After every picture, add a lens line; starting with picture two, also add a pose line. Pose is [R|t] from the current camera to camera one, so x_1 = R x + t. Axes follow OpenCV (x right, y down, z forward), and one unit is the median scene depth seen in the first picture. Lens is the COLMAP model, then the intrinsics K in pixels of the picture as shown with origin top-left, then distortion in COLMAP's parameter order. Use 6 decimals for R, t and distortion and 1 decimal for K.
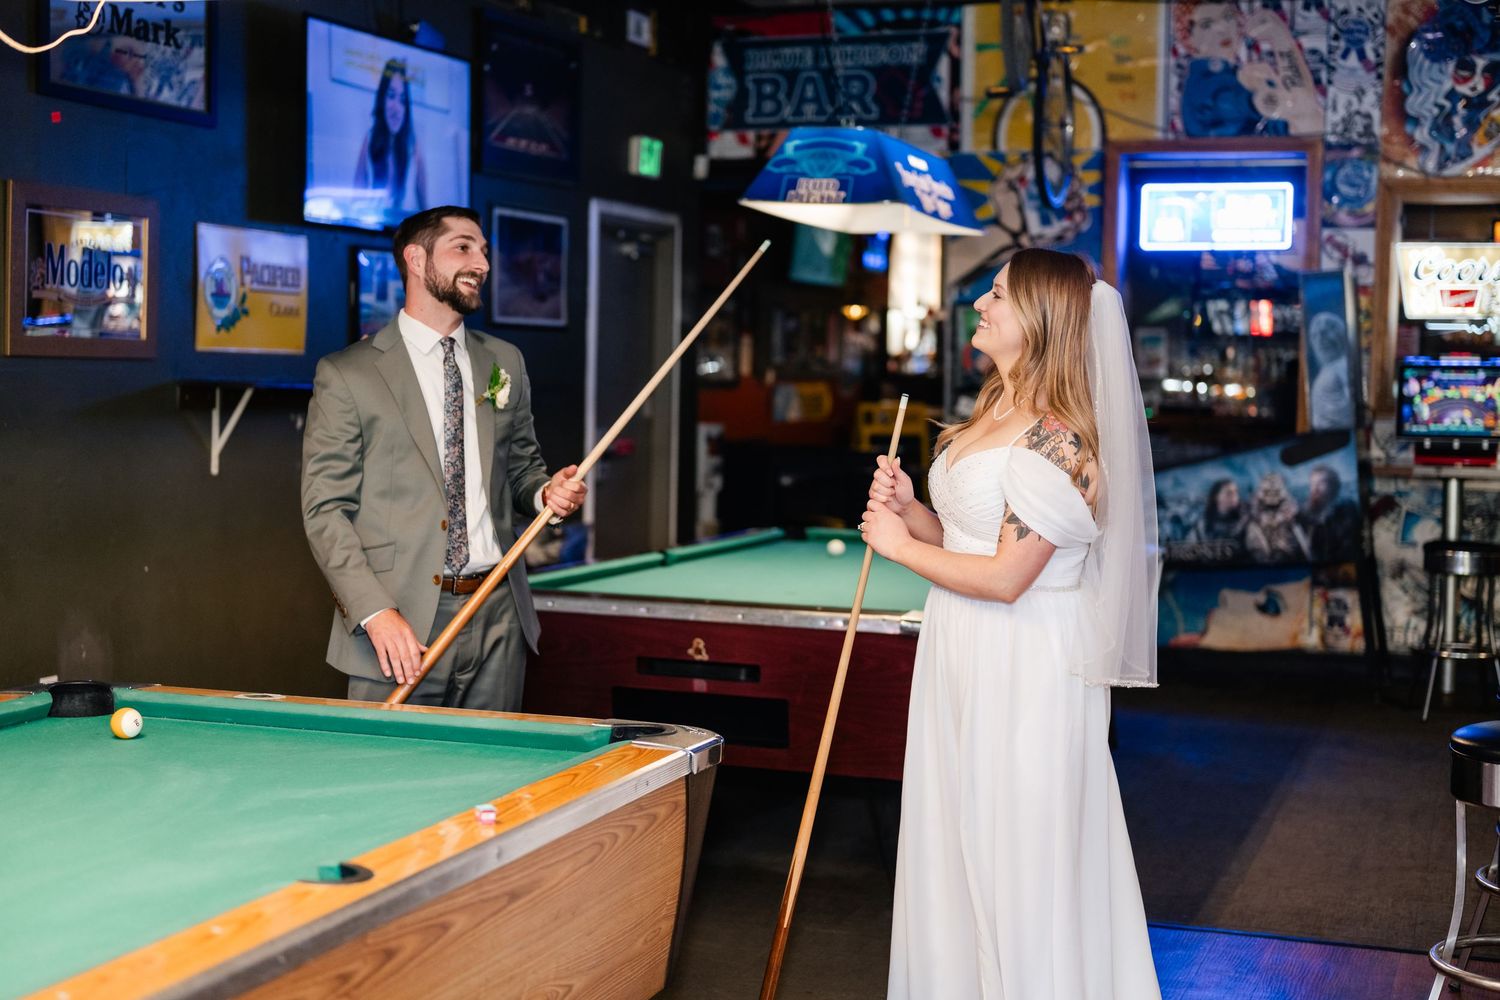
lens RADIAL K [[2158.5, 0, 750.0], [0, 2158.5, 500.0], [0, 0, 1]] dist [0.008886, 0.014340]
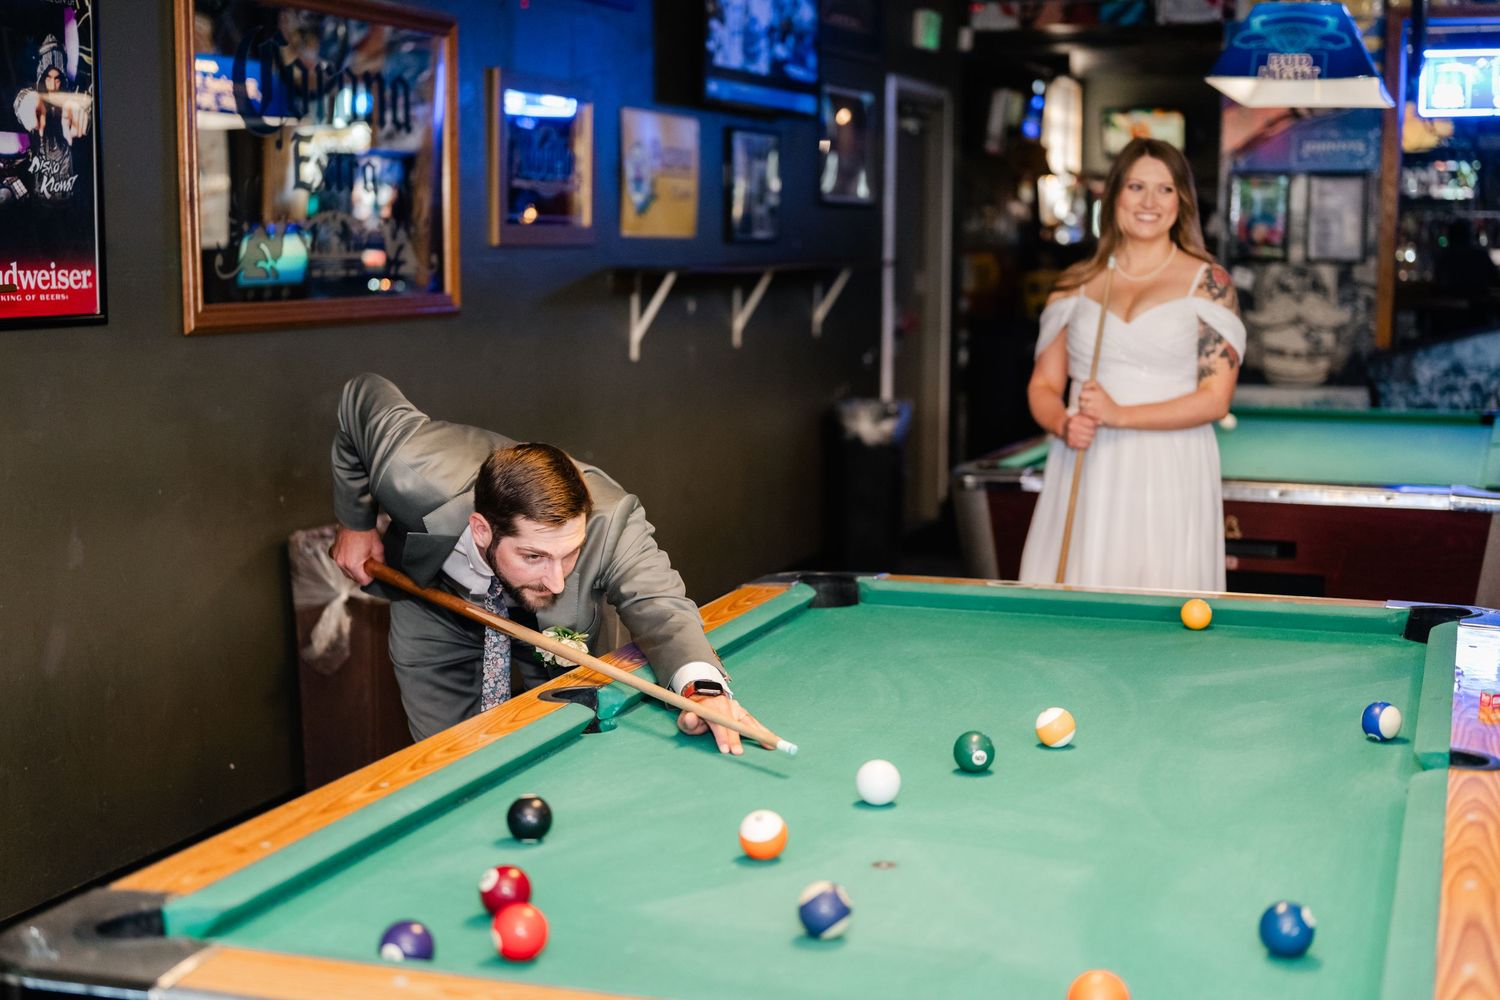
lens RADIAL K [[2158.5, 0, 750.0], [0, 2158.5, 500.0], [0, 0, 1]] dist [0.008886, 0.014340]
pose [[0.999862, -0.015652, 0.005639, -0.145114], [0.015281, 0.998043, 0.060638, -0.004835], [-0.006577, -0.060543, 0.998144, -0.005131]]
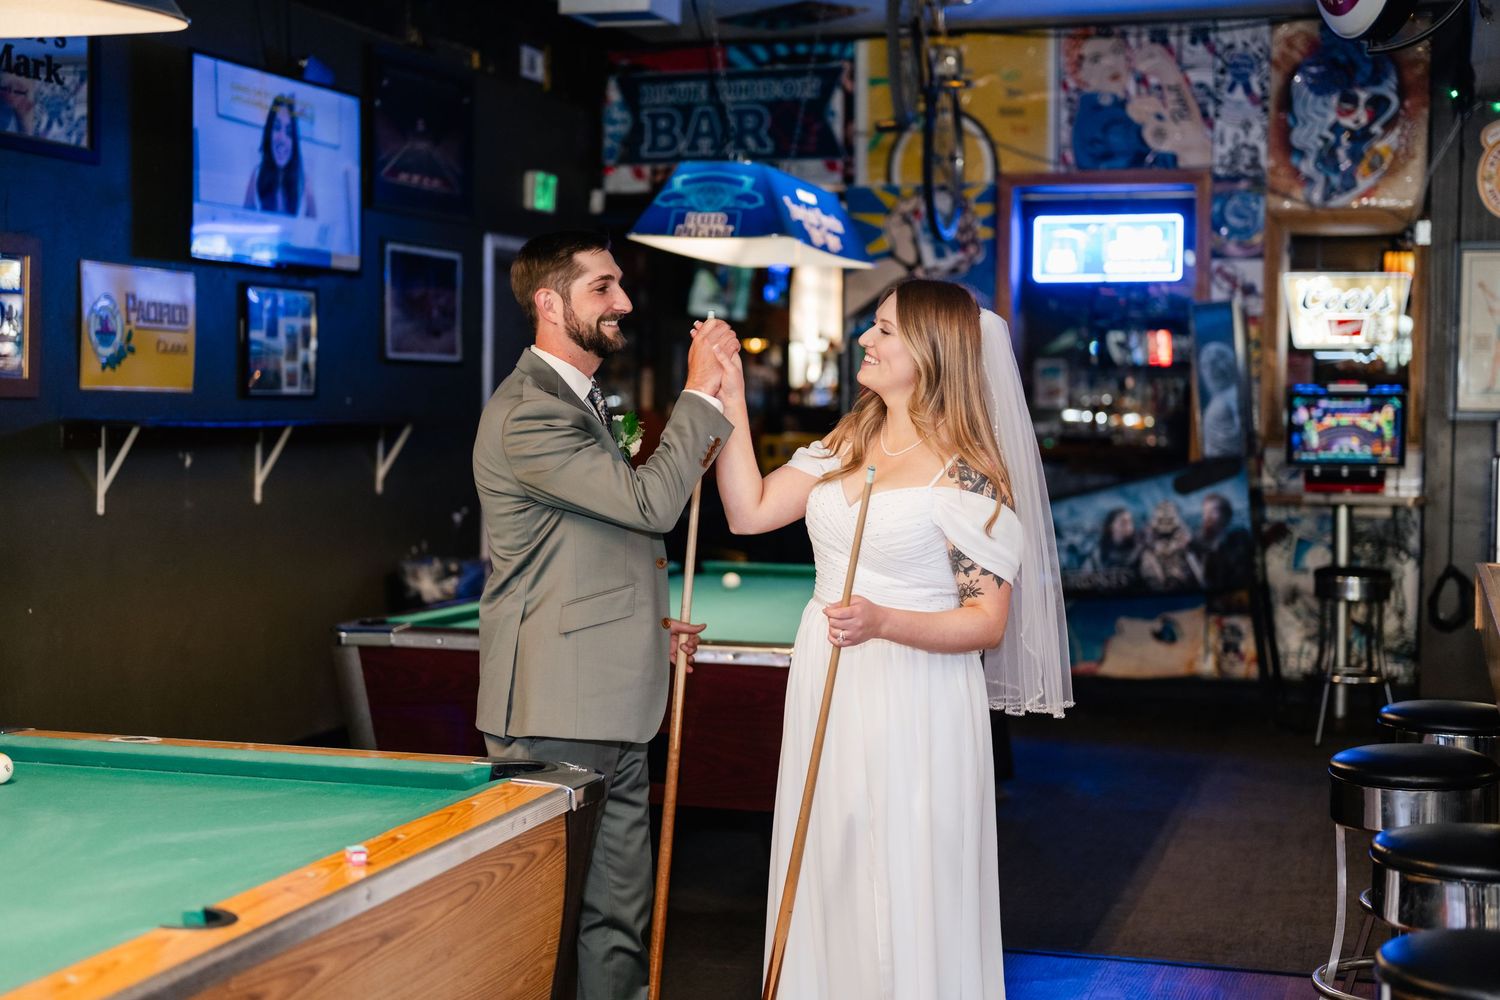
lens RADIAL K [[2158.5, 0, 750.0], [0, 2158.5, 500.0], [0, 0, 1]] dist [0.008886, 0.014340]
pose [[0.999073, -0.010279, 0.041795, 0.005502], [0.010920, 0.999826, -0.015119, -0.000136], [-0.041633, 0.015561, 0.999012, 0.000198]]
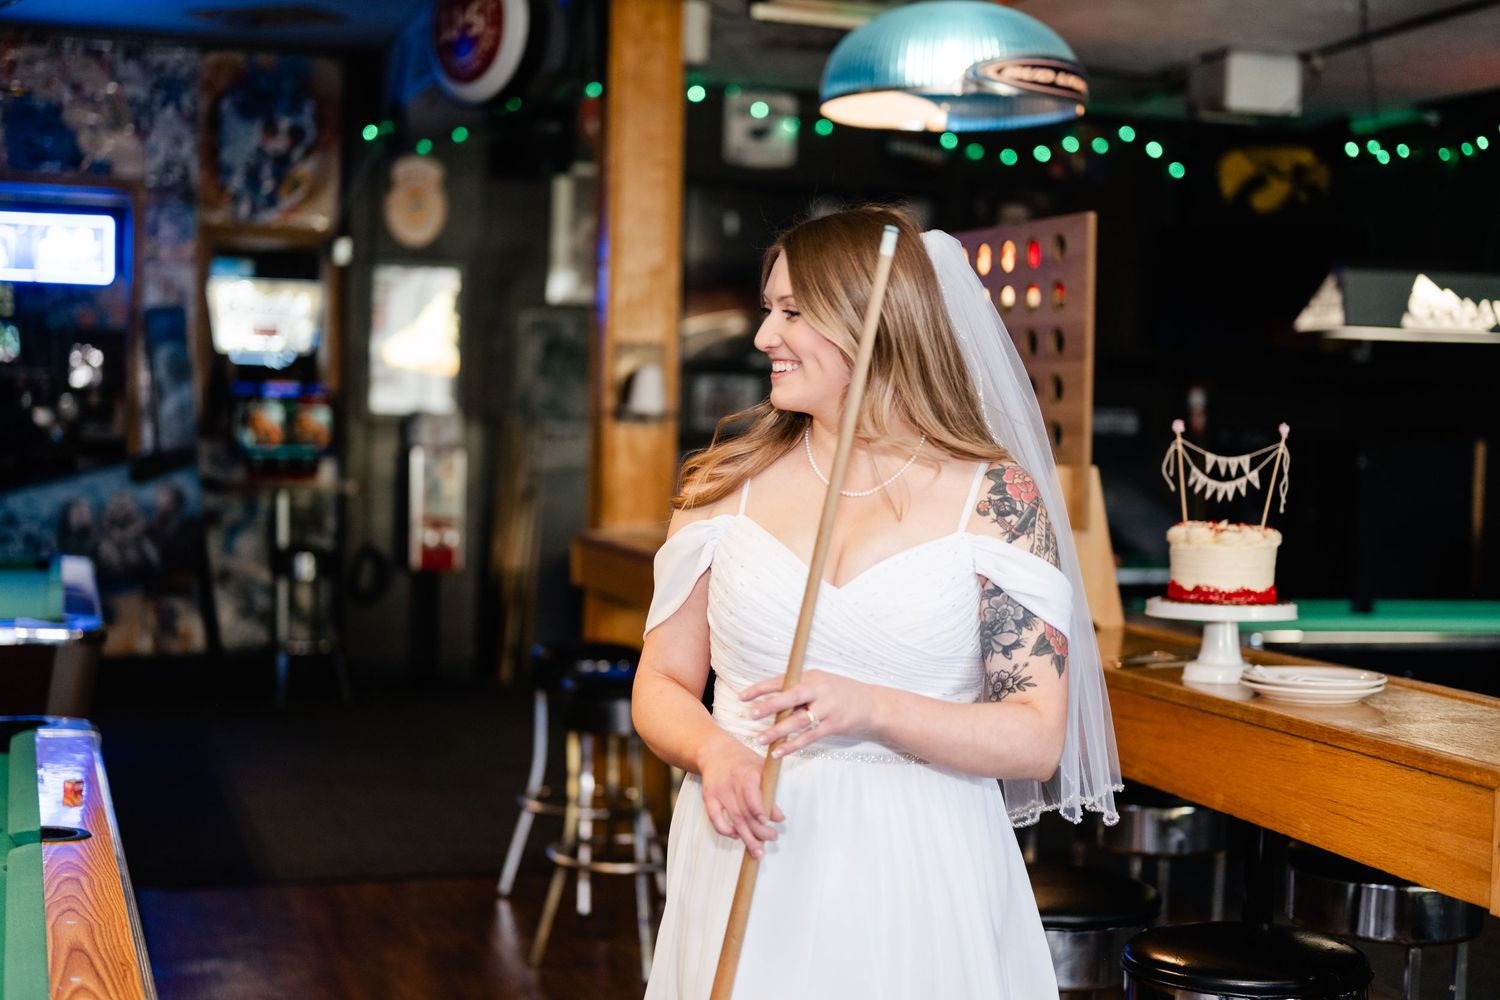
lens RADIAL K [[2160.5, 0, 760.7], [0, 2160.5, 519.9], [0, 0, 1]] dist [0.016165, -0.065631]
pose [[0.788691, -0.024978, 0.614282, -0.163111], [0.025549, 0.999643, 0.007845, 0.001764], [-0.614259, 0.009507, 0.789047, -0.041051]]
